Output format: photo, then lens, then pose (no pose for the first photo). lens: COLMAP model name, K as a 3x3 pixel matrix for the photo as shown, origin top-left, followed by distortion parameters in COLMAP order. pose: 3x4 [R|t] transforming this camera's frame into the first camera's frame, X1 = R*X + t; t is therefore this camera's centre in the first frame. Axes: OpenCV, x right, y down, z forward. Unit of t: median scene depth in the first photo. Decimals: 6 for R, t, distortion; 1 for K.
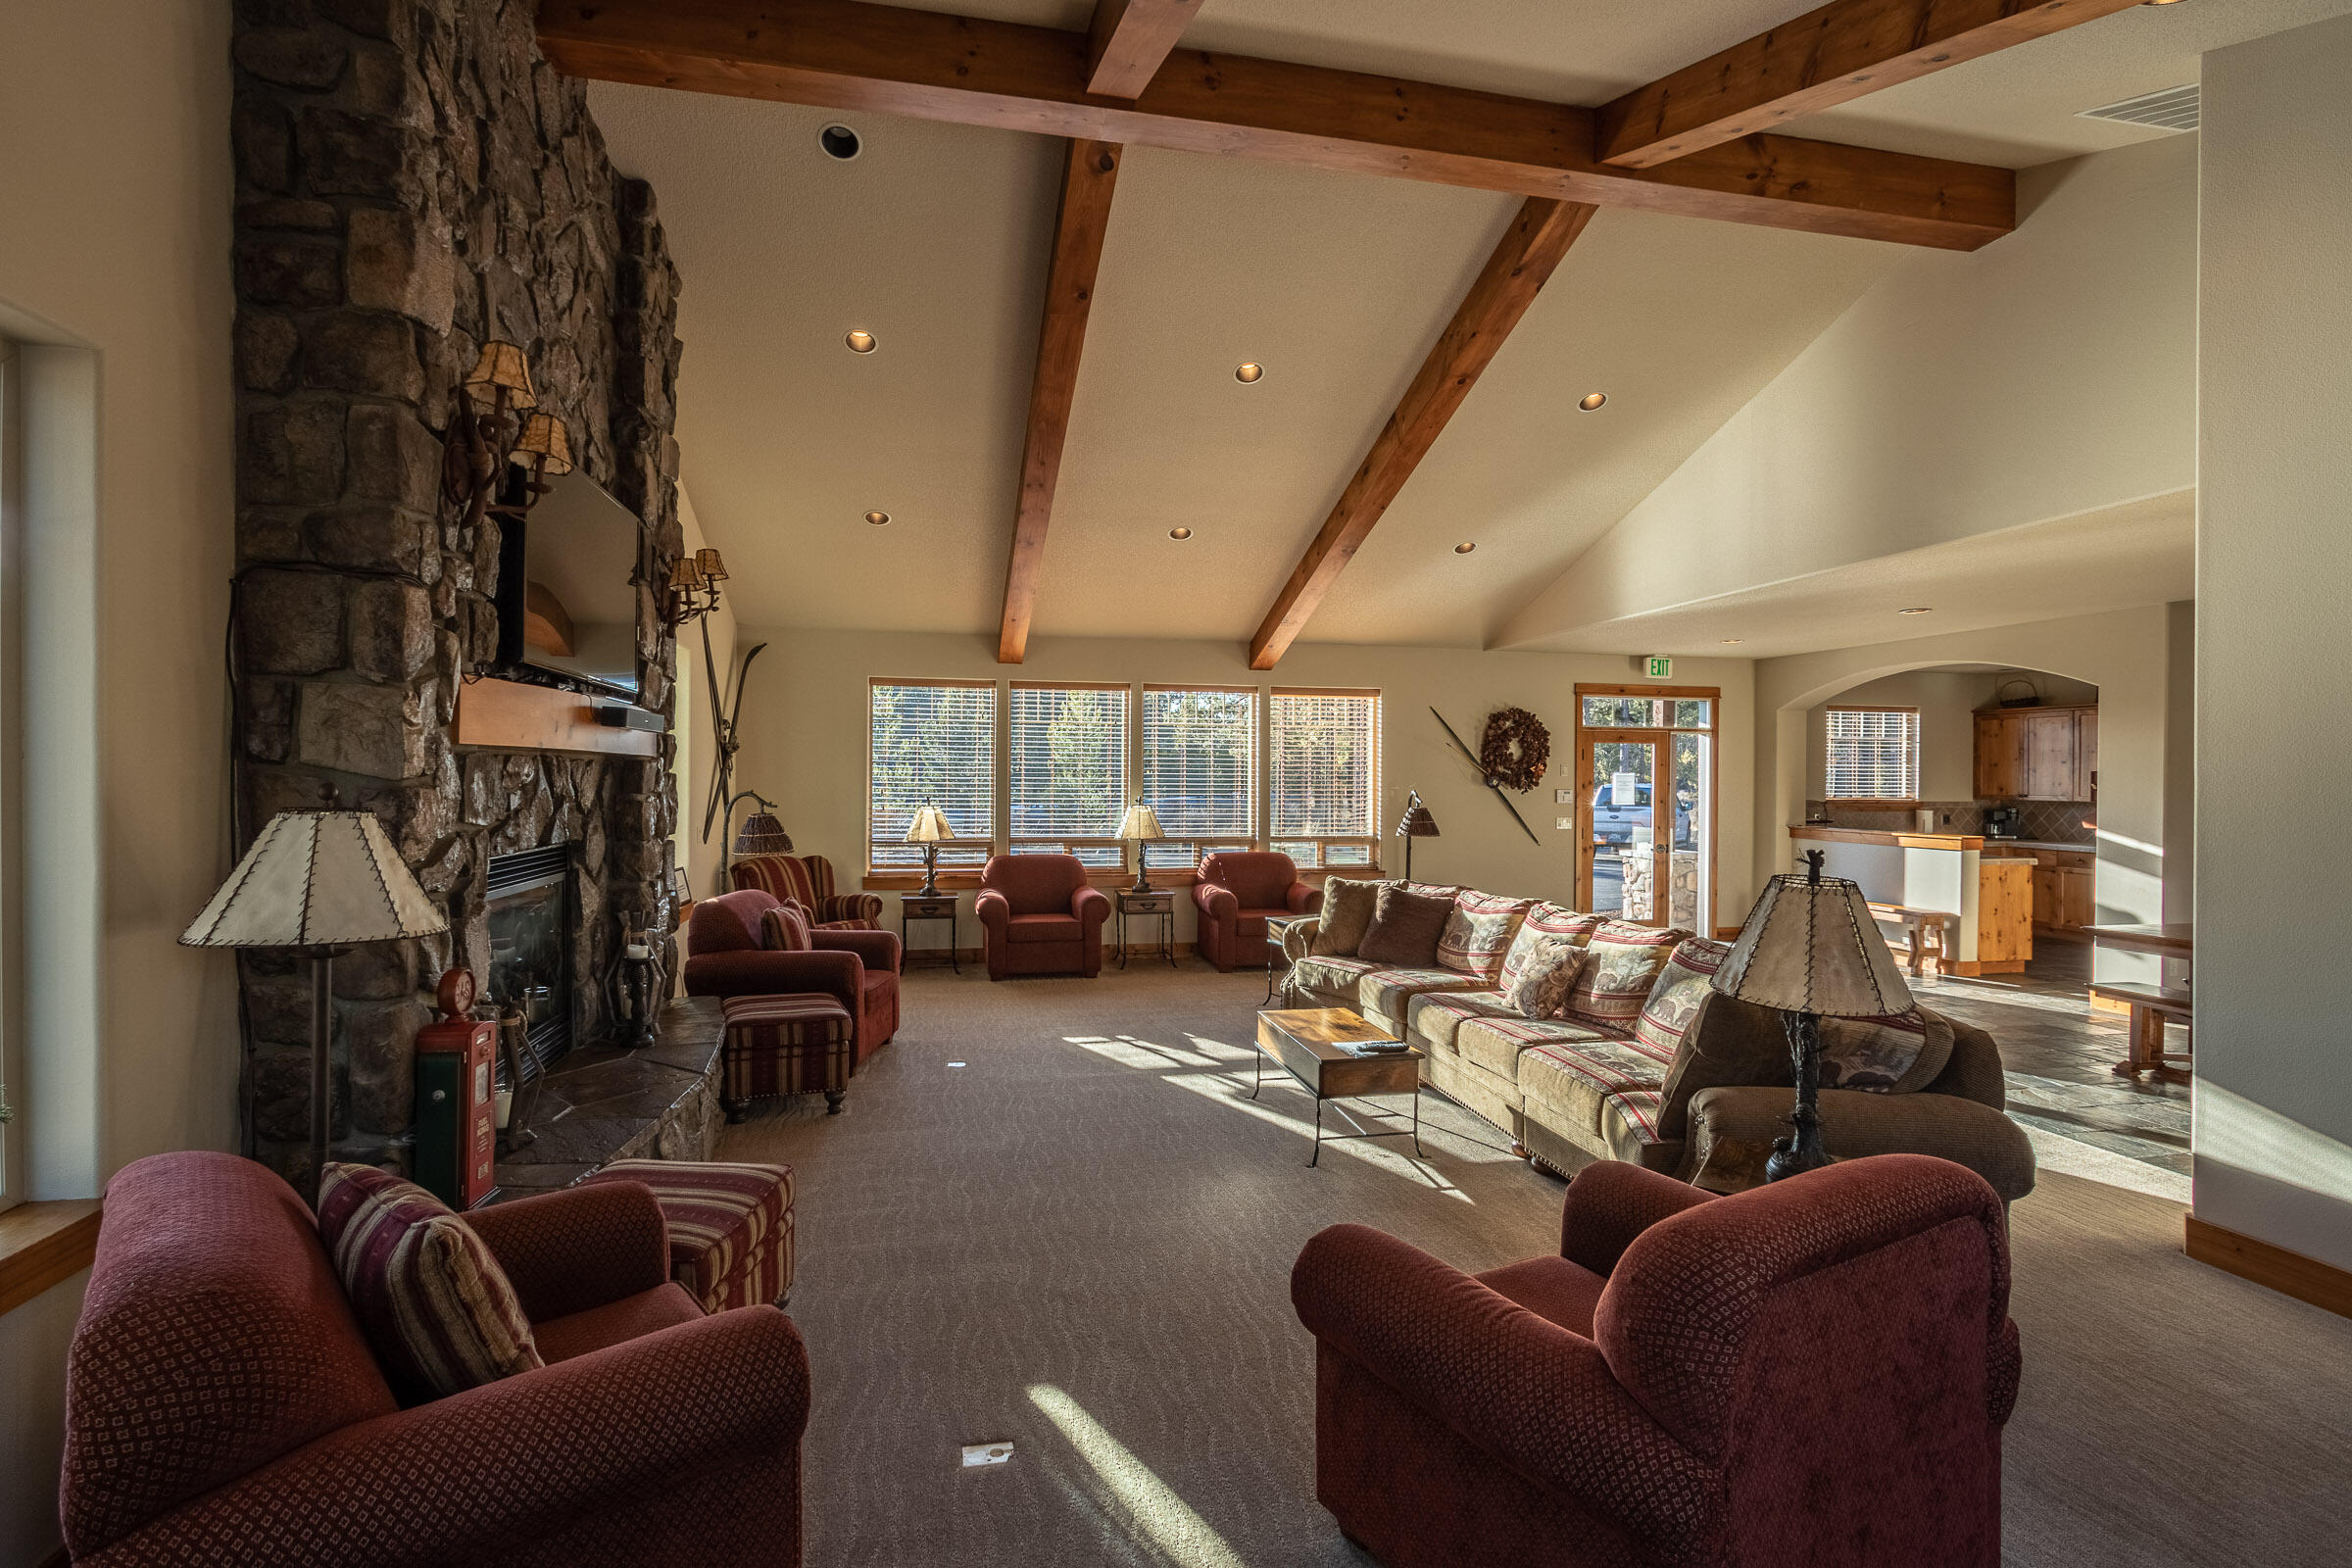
lens RADIAL K [[1117.9, 0, 1174.2], [0, 1117.9, 779.8], [0, 0, 1]] dist [-0.033143, 0.020145]
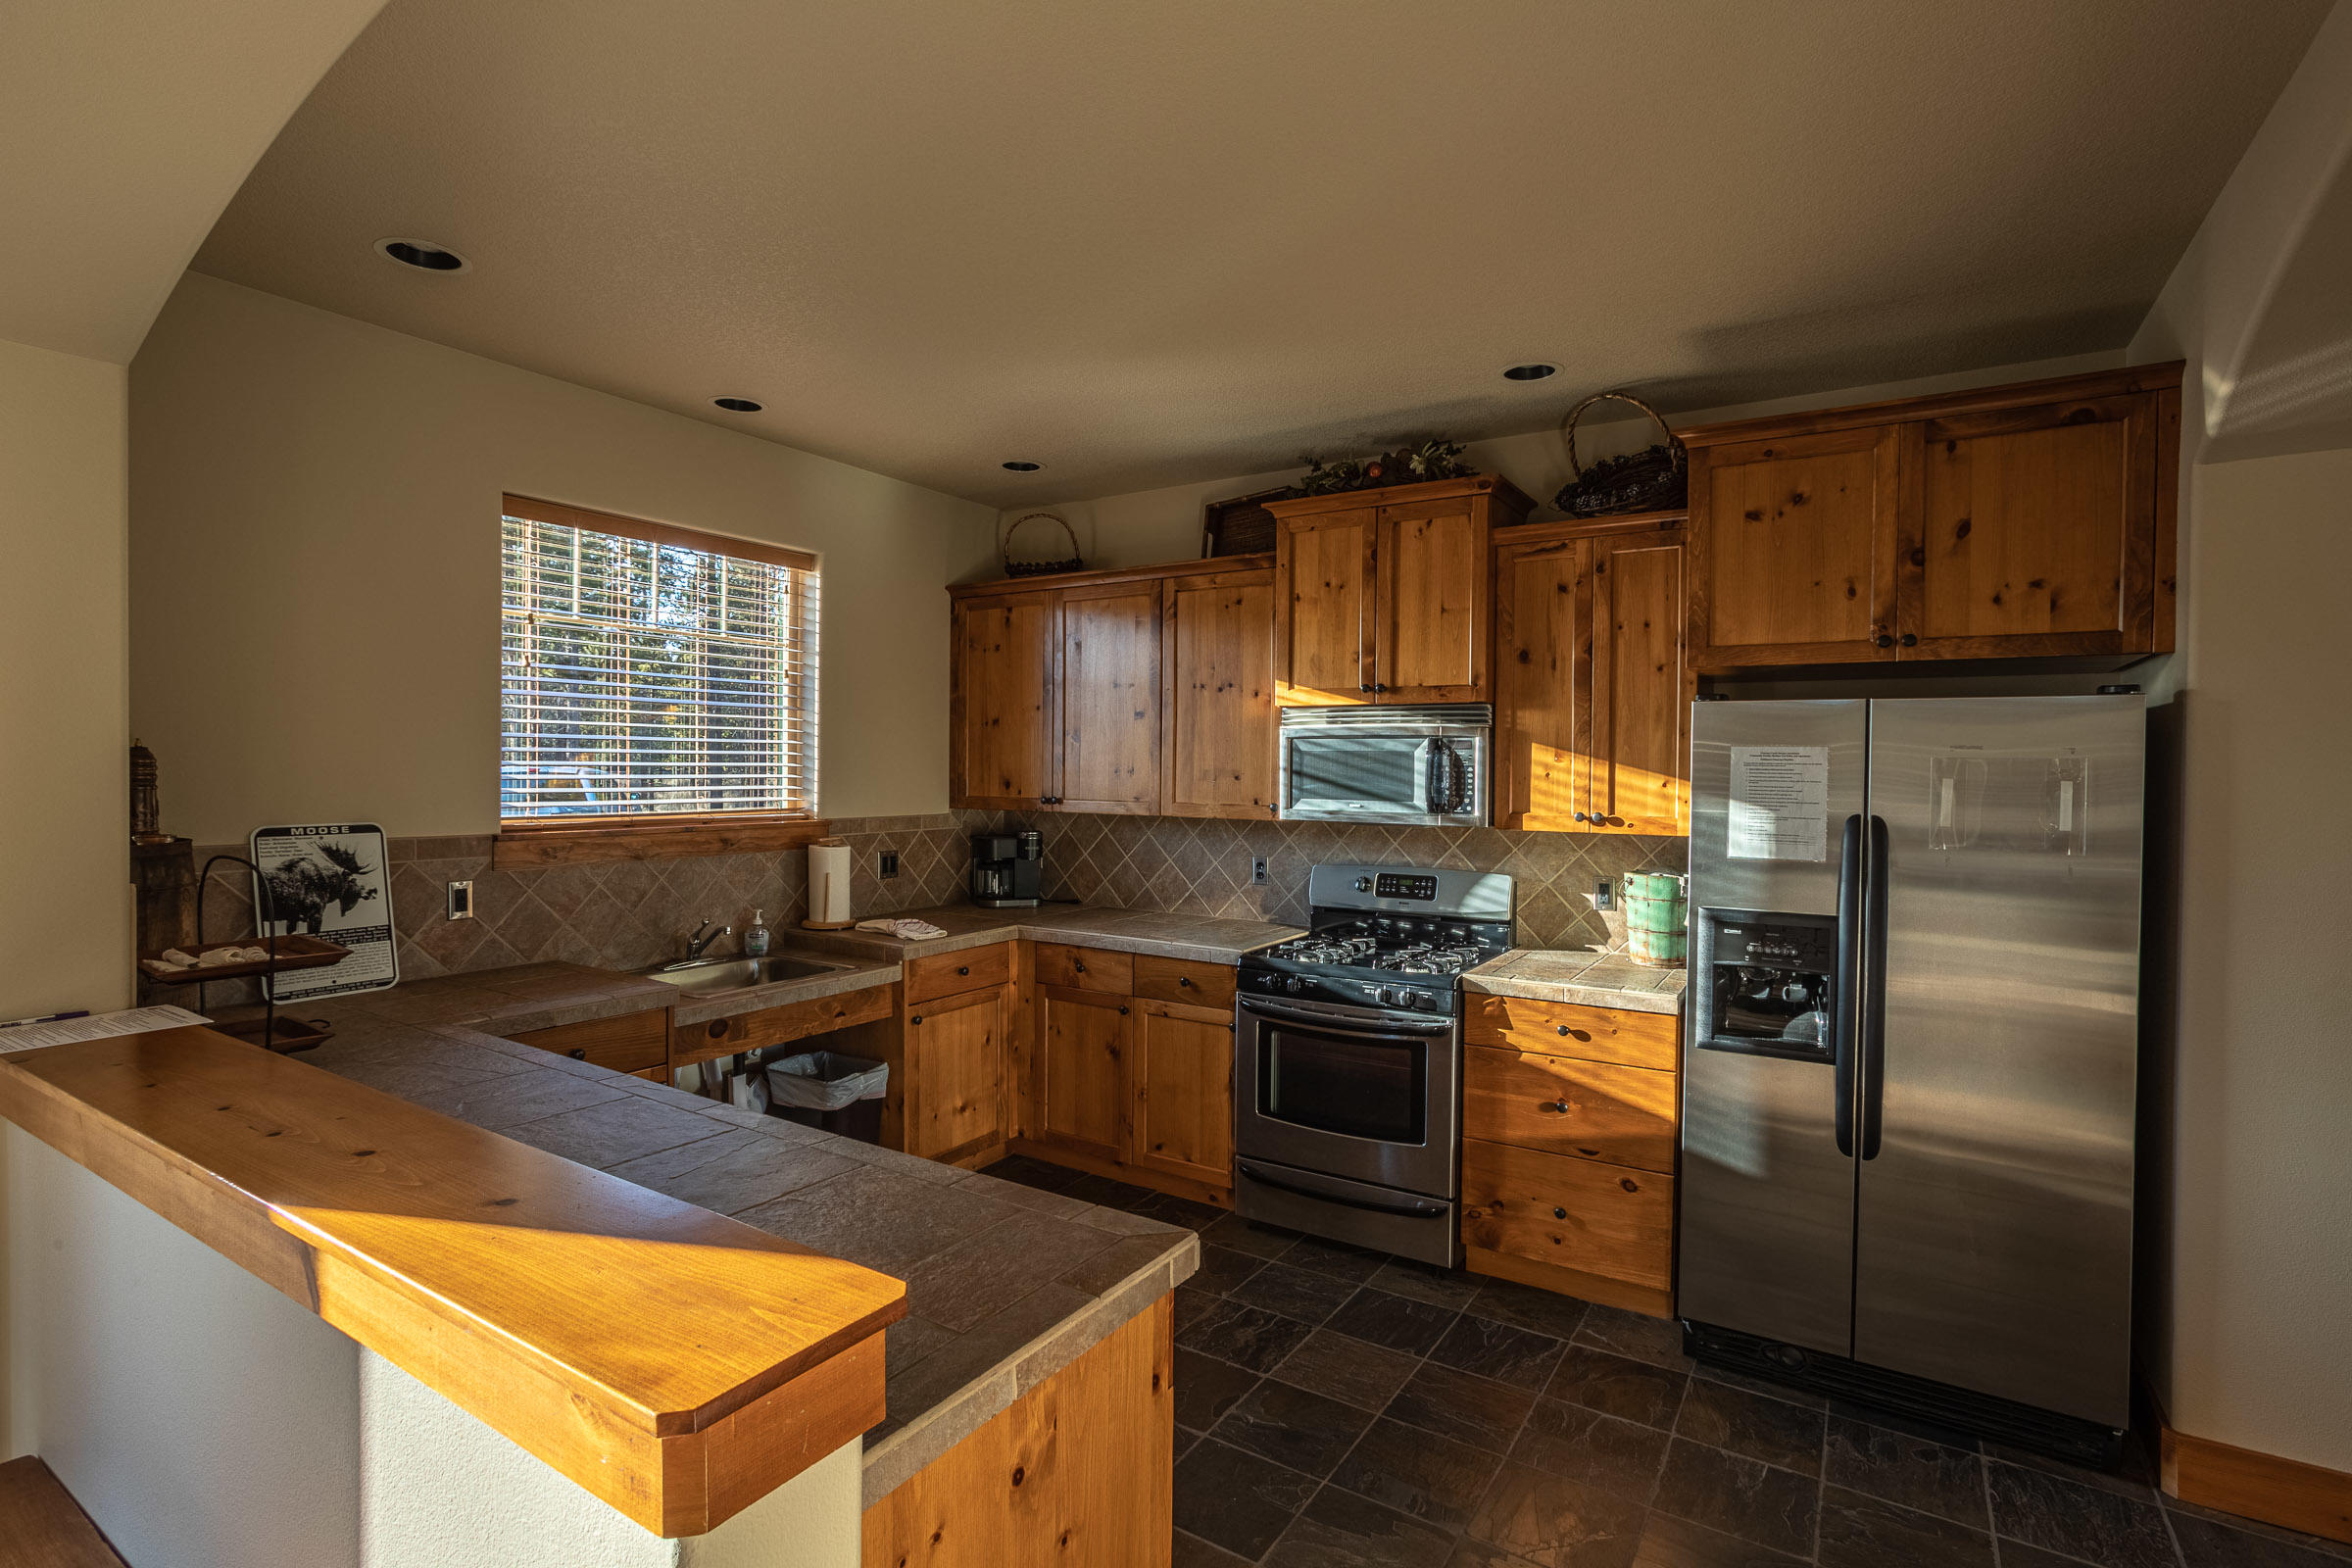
lens RADIAL K [[1117.9, 0, 1174.2], [0, 1117.9, 779.8], [0, 0, 1]] dist [-0.033143, 0.020145]
pose [[0.699536, -0.007306, 0.714560, 0.570821], [-0.003038, 0.999908, 0.013198, 0.001858], [-0.714591, -0.011403, 0.699450, 0.765844]]
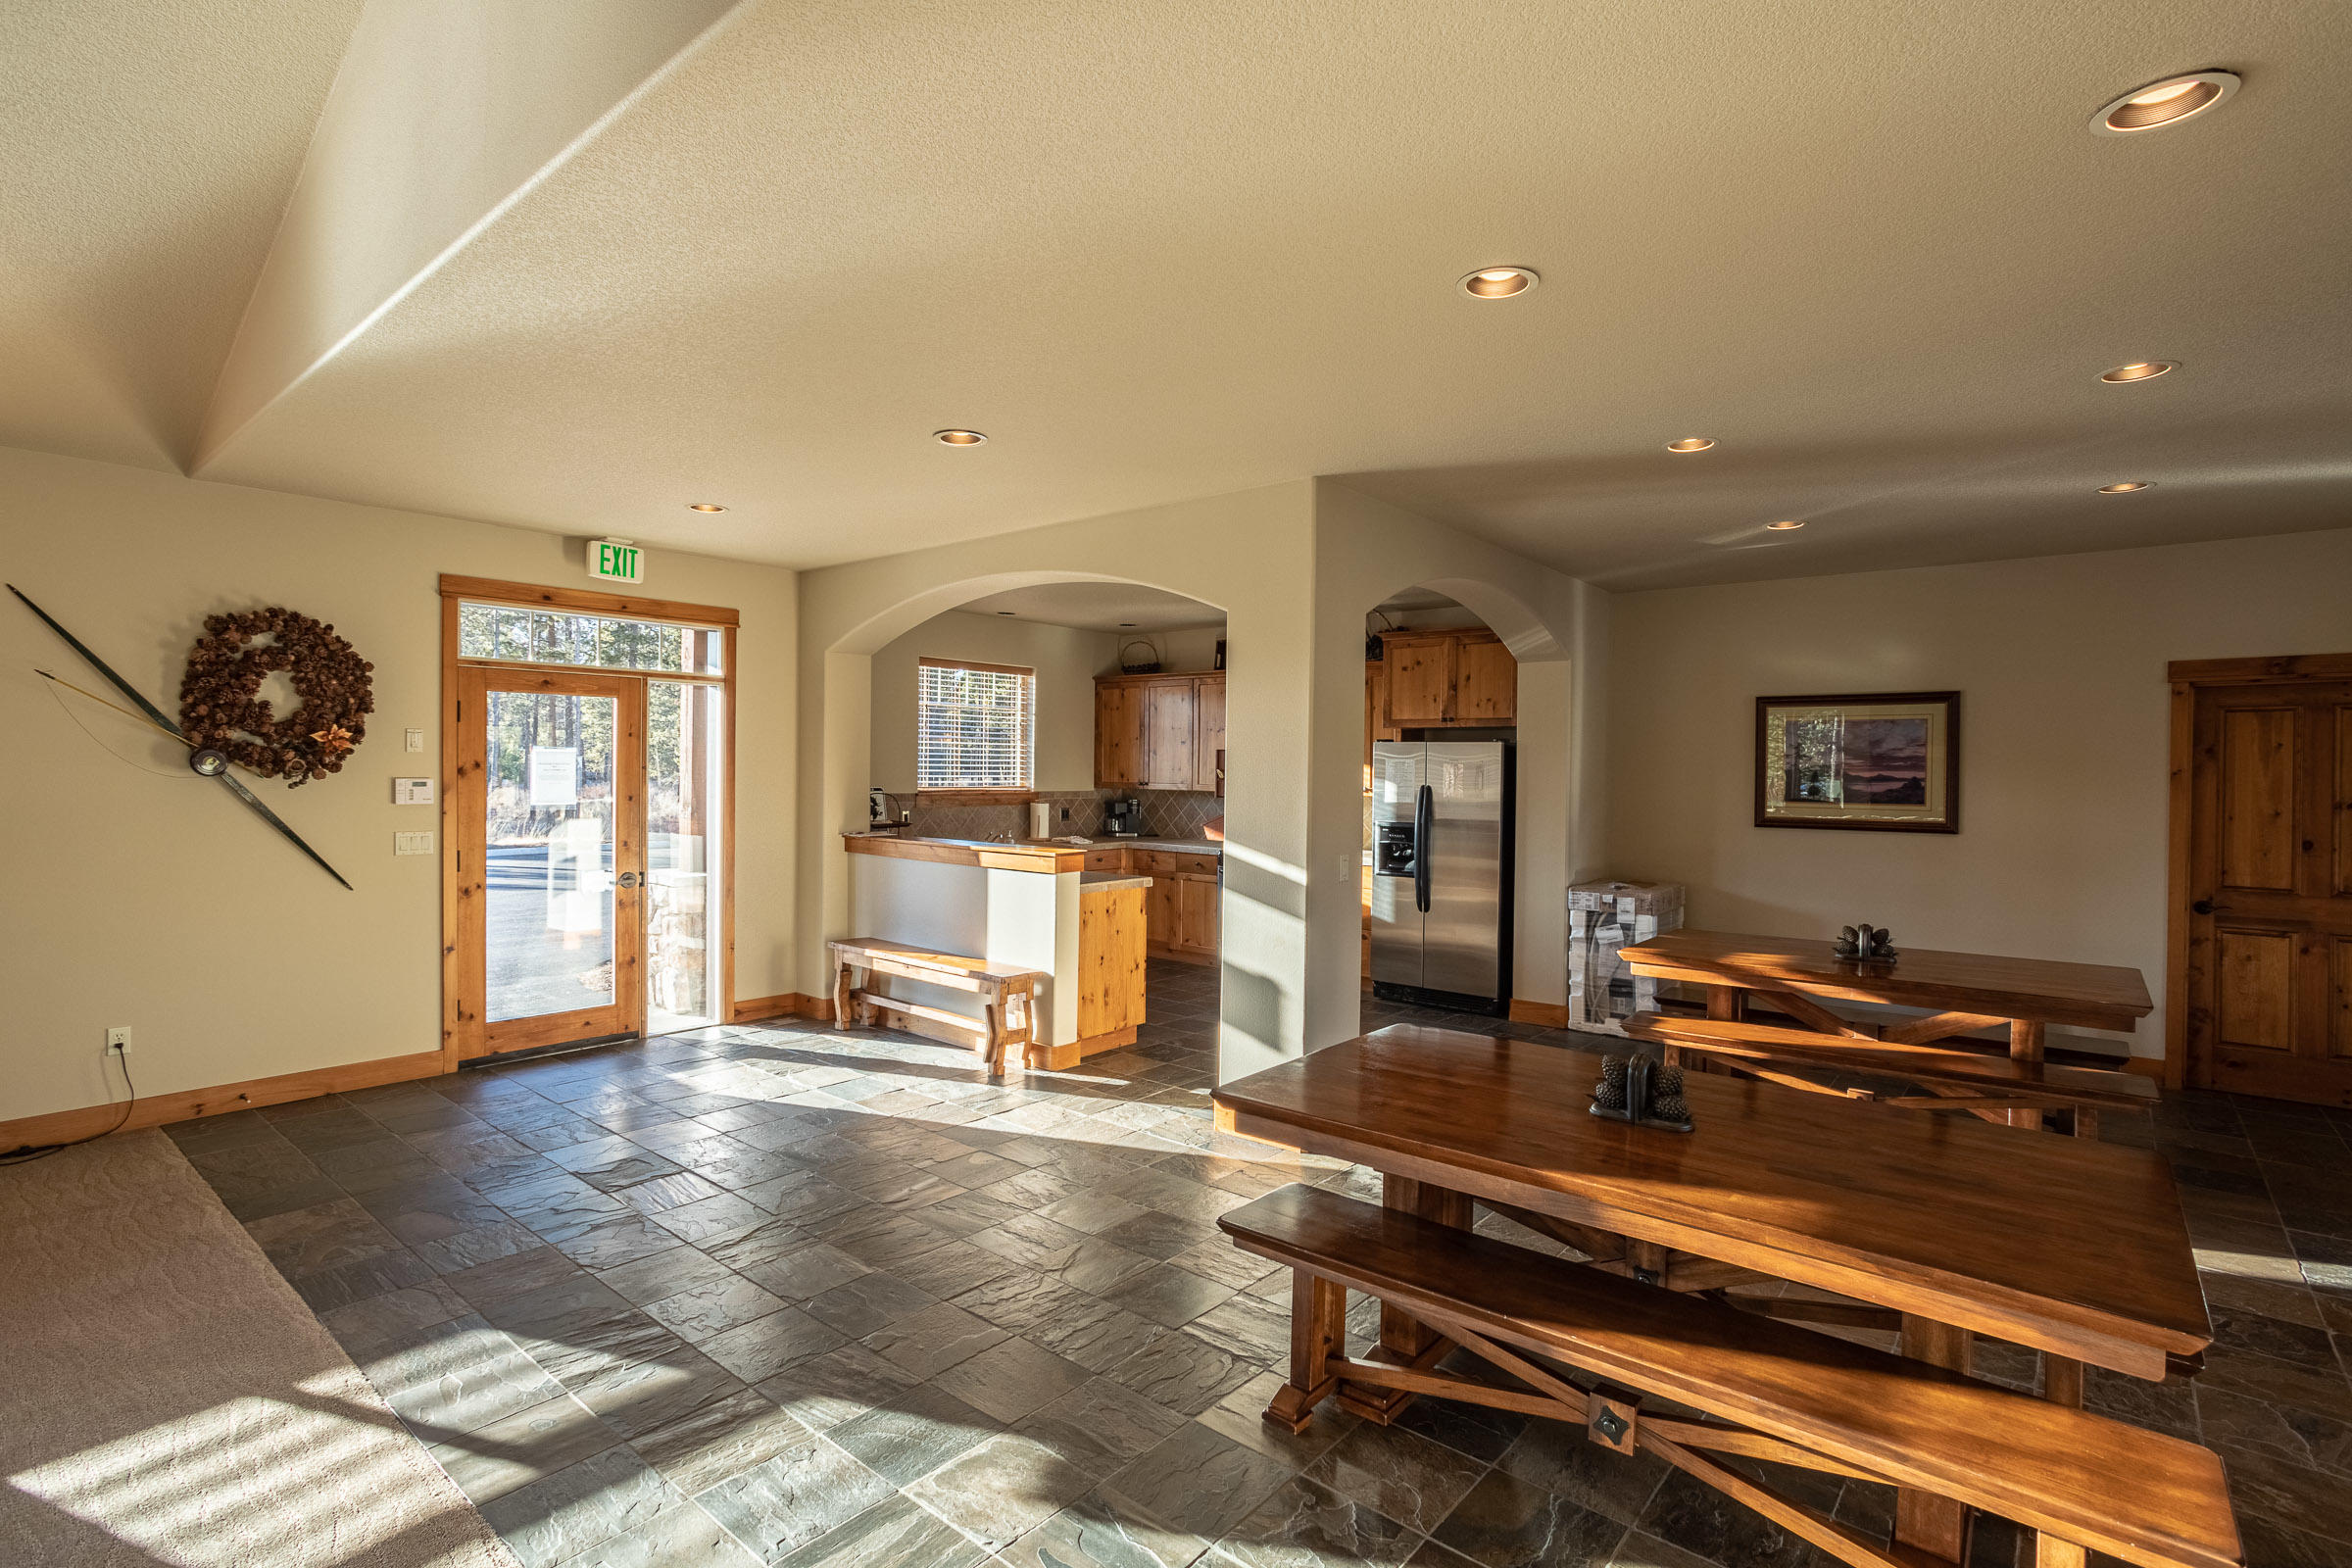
lens RADIAL K [[1117.9, 0, 1174.2], [0, 1117.9, 779.8], [0, 0, 1]] dist [-0.033143, 0.020145]
pose [[0.783791, -0.004072, 0.621012, 0.308581], [-0.004646, 0.999912, 0.012421, 0.001565], [-0.621008, -0.012621, 0.783703, 0.382285]]
